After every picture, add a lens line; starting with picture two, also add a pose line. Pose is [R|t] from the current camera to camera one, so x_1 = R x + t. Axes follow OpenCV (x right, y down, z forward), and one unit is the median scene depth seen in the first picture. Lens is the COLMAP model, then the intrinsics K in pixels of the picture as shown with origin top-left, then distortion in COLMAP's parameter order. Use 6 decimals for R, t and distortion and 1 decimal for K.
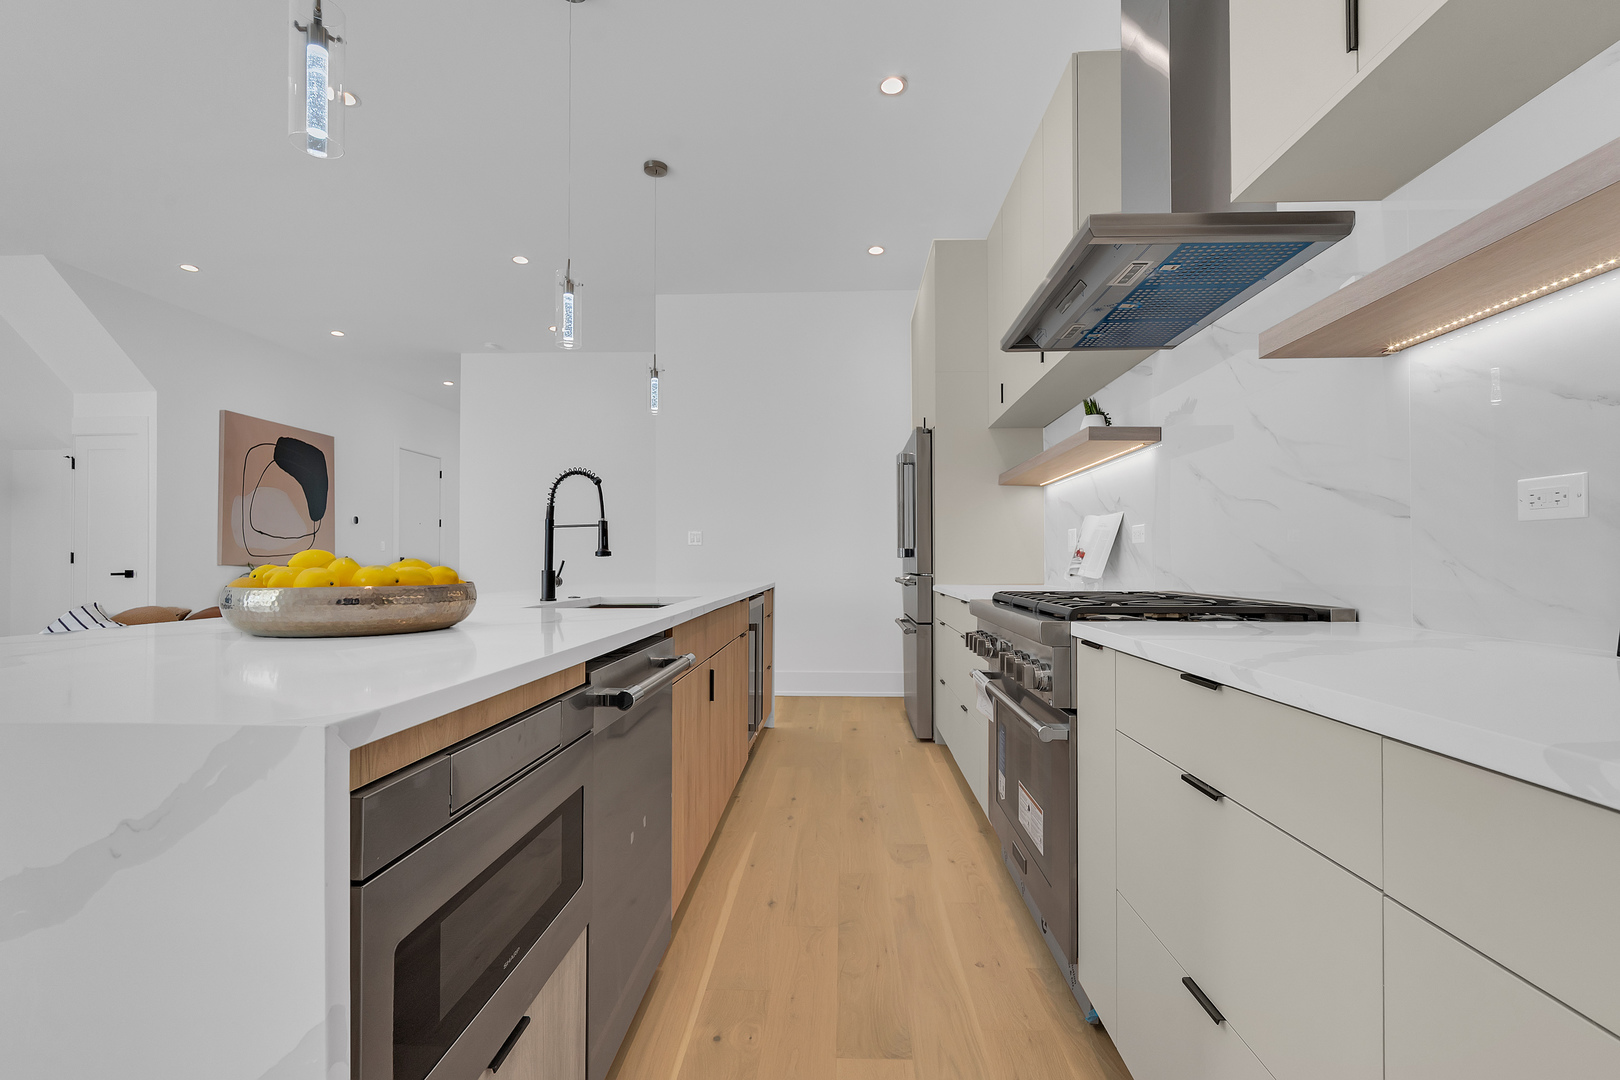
lens RADIAL K [[721.2, 0, 812.1], [0, 721.2, 558.6], [0, 0, 1]] dist [0.000419, -0.000107]
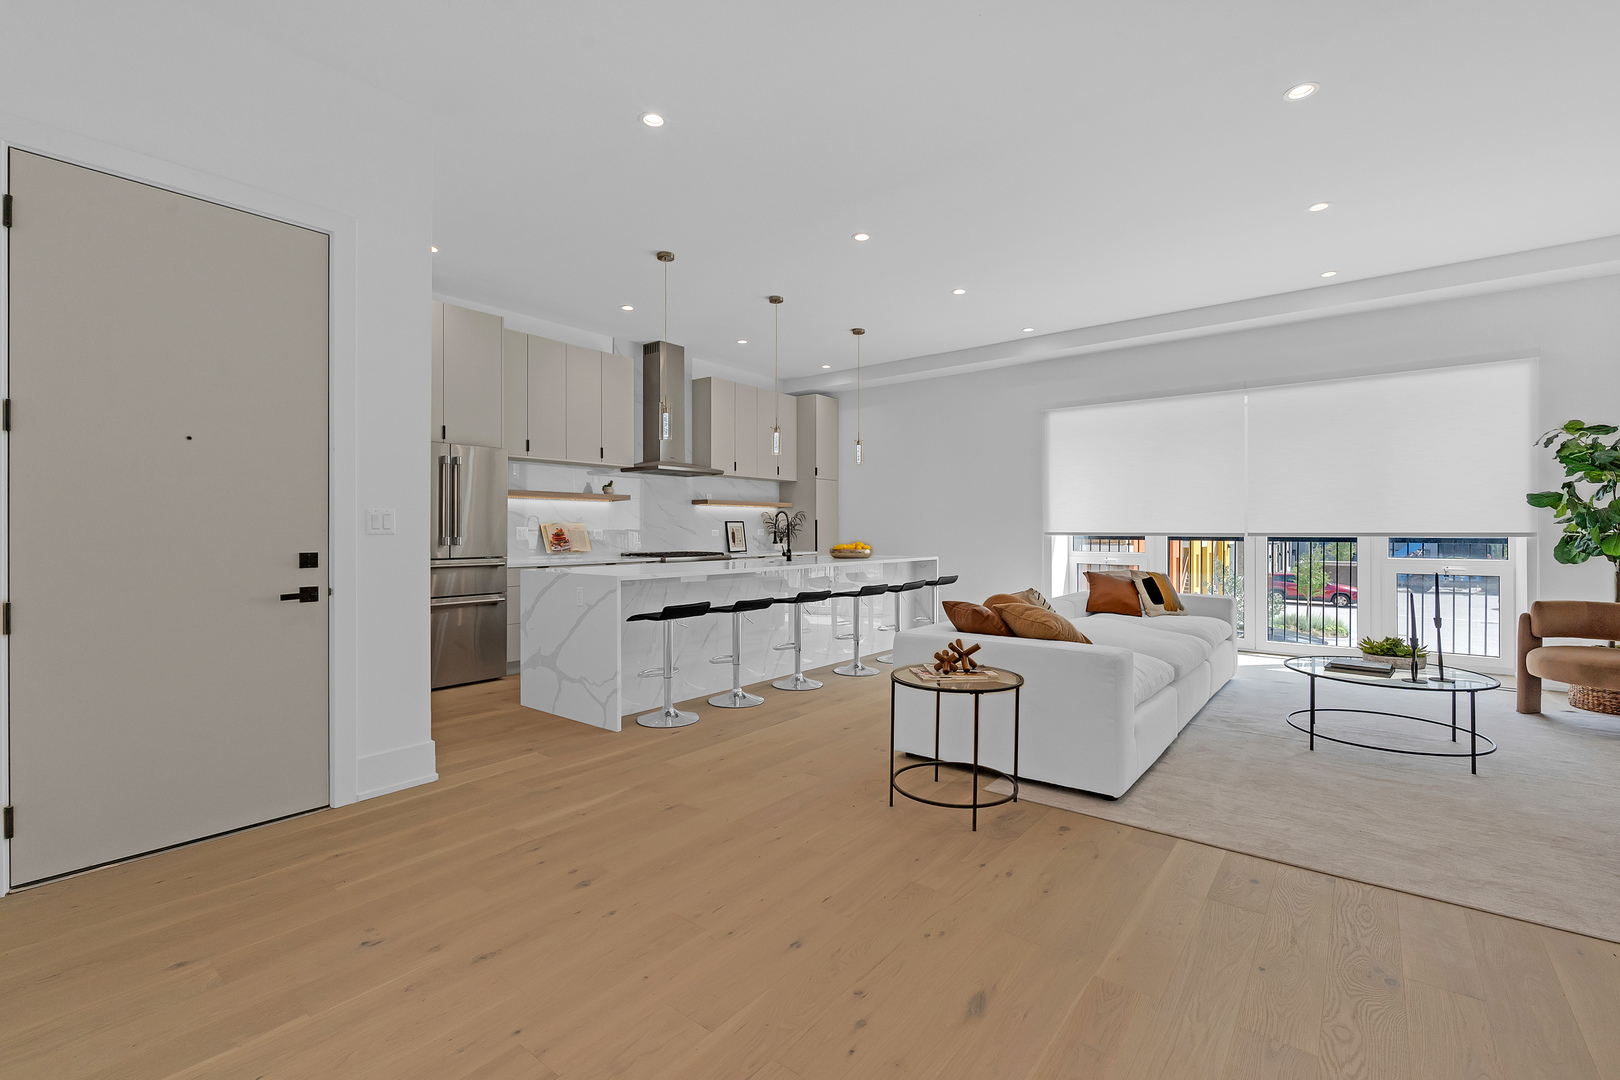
lens RADIAL K [[722.1, 0, 803.7], [0, 722.1, 538.4], [0, 0, 1]] dist [0.000527, -0.000186]
pose [[-0.802803, -0.006276, 0.596212, -1.814852], [-0.001793, 0.999965, 0.008111, -0.039304], [-0.596242, 0.005443, -0.802786, 2.825309]]
